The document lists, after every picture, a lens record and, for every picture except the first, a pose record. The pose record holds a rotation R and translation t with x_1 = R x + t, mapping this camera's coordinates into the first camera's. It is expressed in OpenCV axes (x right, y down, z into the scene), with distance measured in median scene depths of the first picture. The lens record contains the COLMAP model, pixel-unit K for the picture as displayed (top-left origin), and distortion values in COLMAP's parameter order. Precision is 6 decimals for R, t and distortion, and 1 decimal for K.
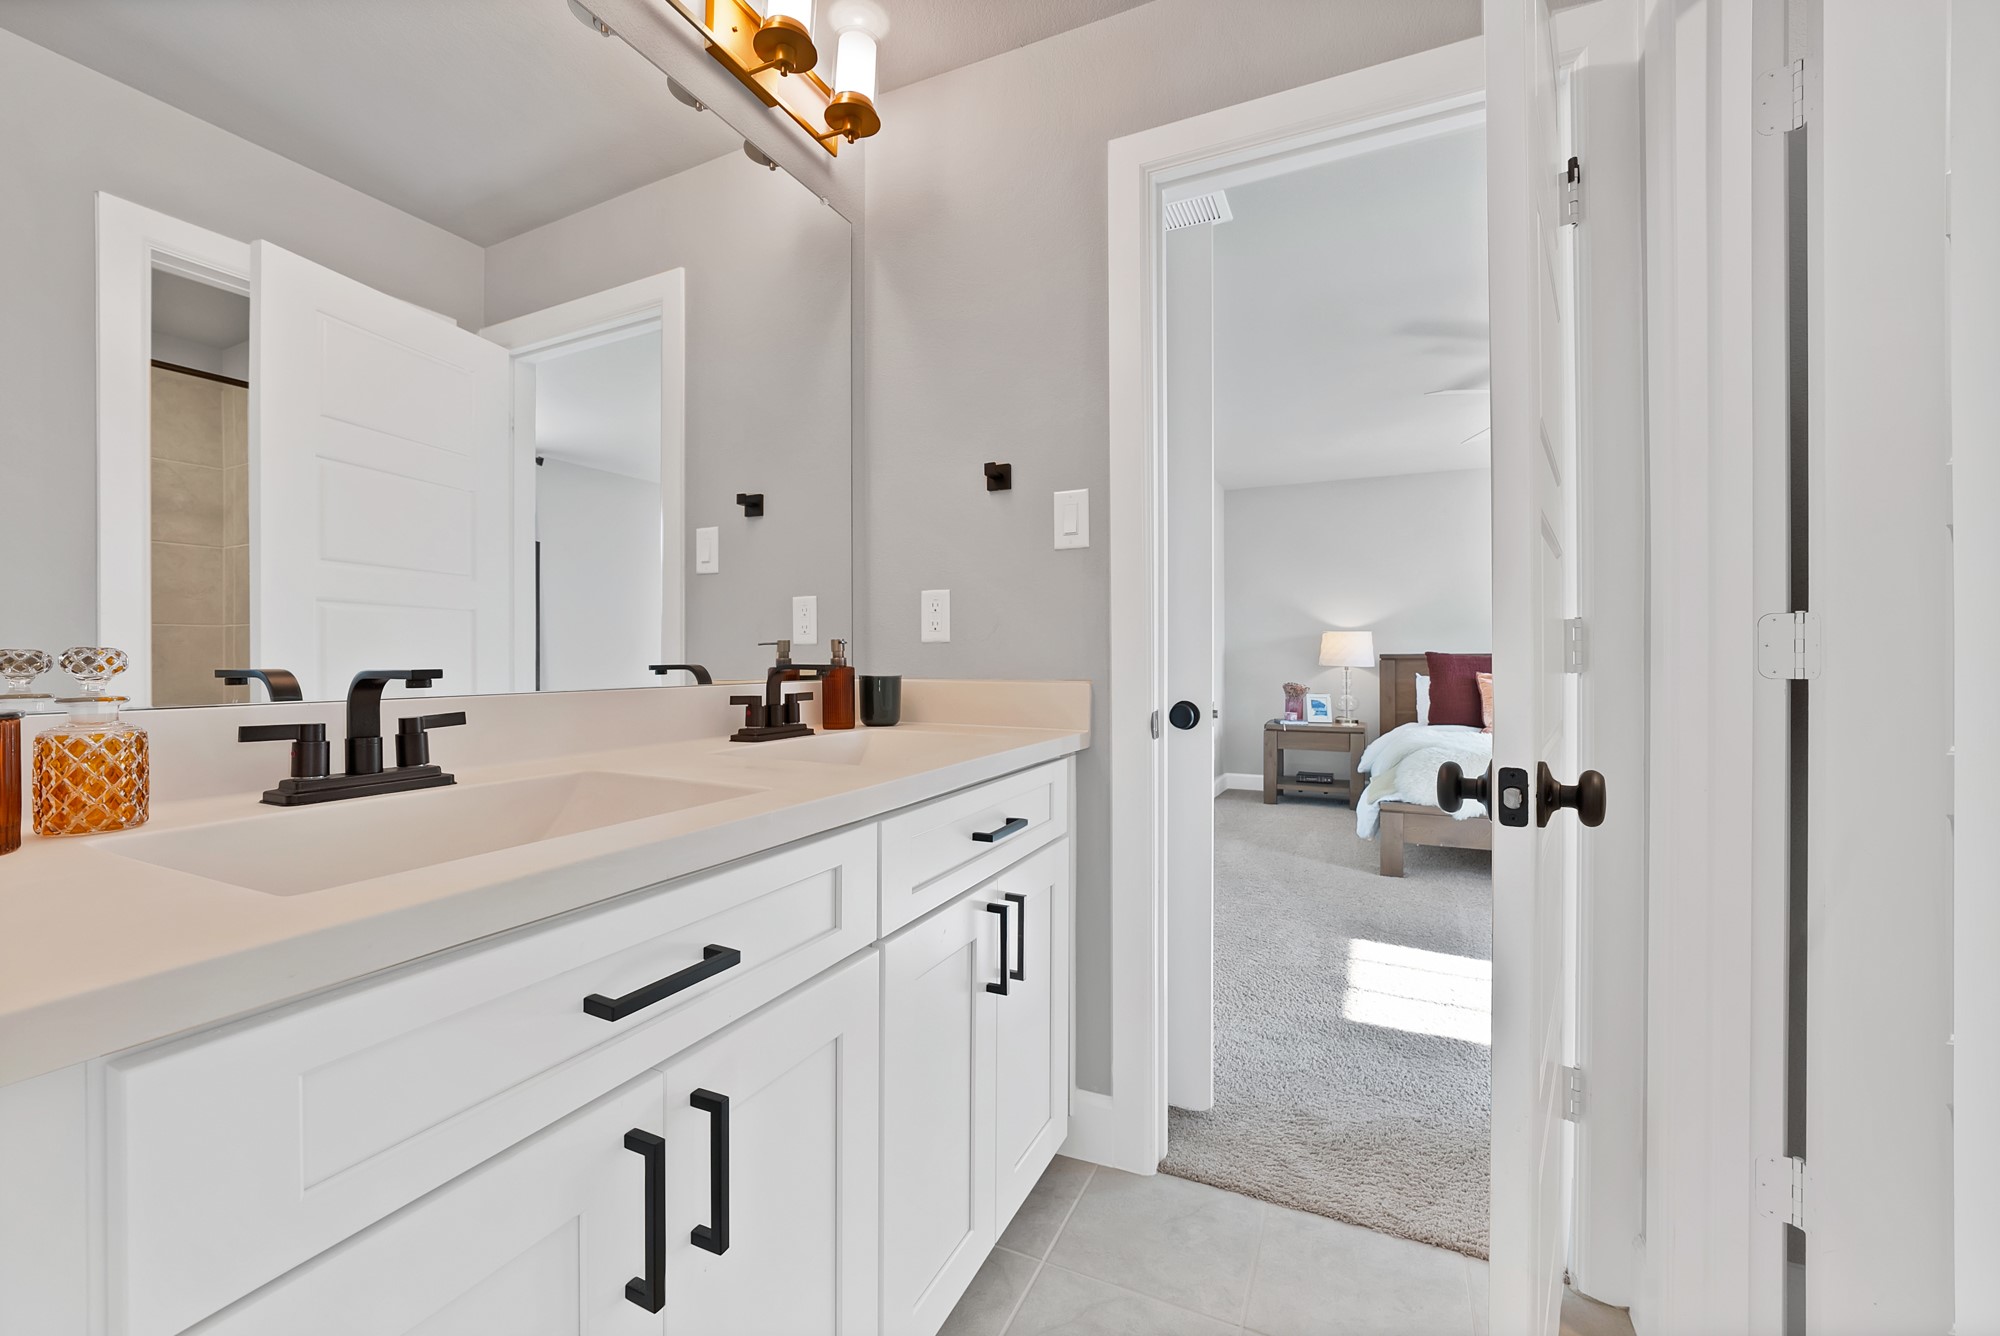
lens RADIAL K [[831.1, 0, 1000.0], [0, 831.1, 668.0], [0, 0, 1]] dist [0.000640, 0.000017]
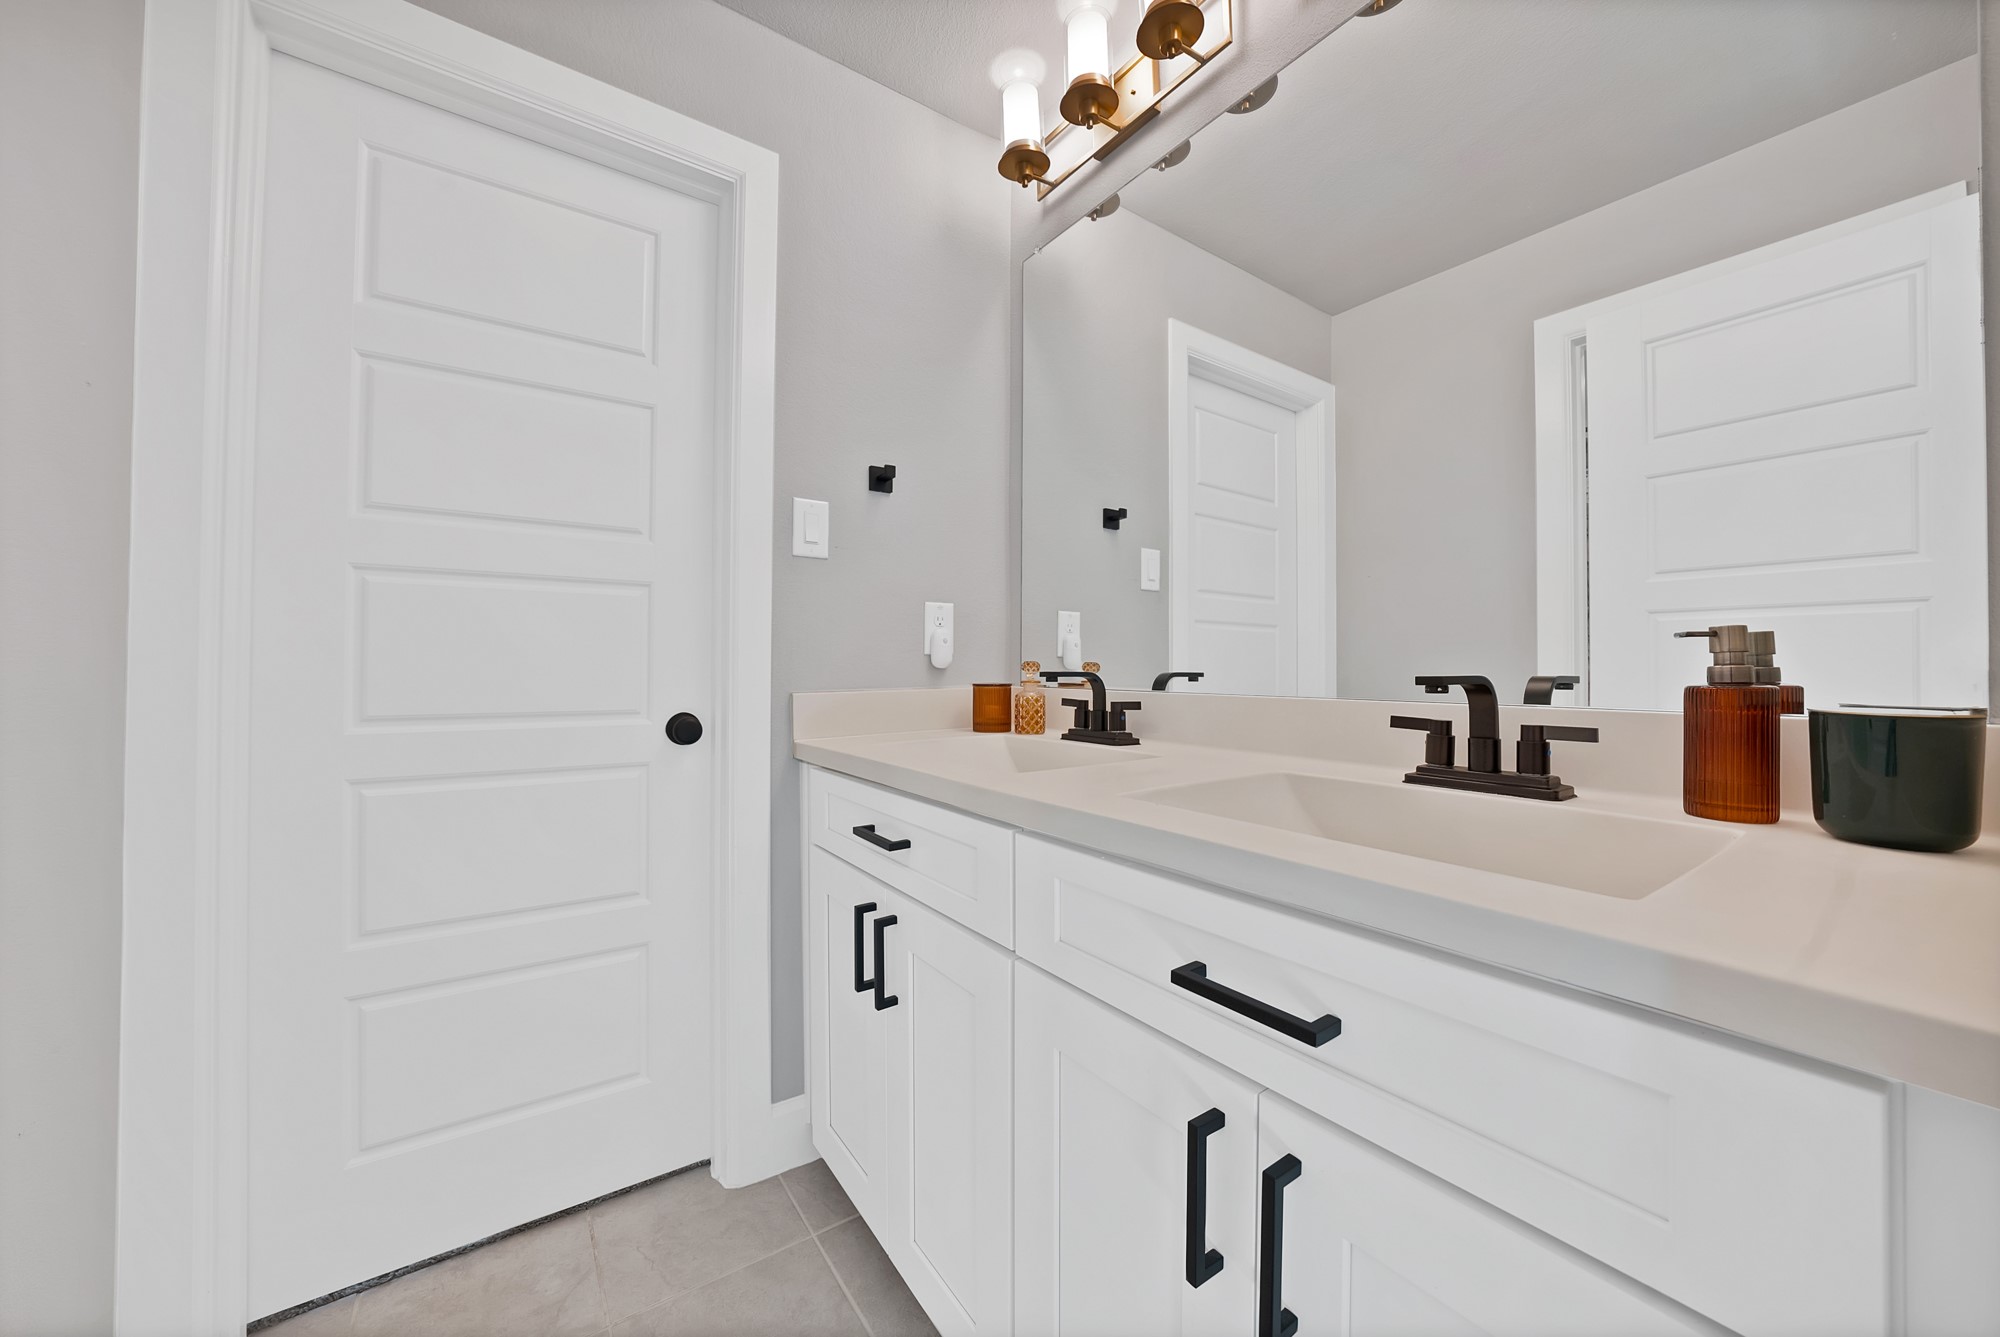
lens RADIAL K [[722.6, 0, 999.6], [0, 722.6, 656.8], [0, 0, 1]] dist [-0.028120, 0.006954]
pose [[-0.491146, -0.011840, -0.870997, 0.569413], [-0.014500, 0.999880, -0.005416, -0.015674], [0.870957, 0.009969, -0.491258, 1.314605]]
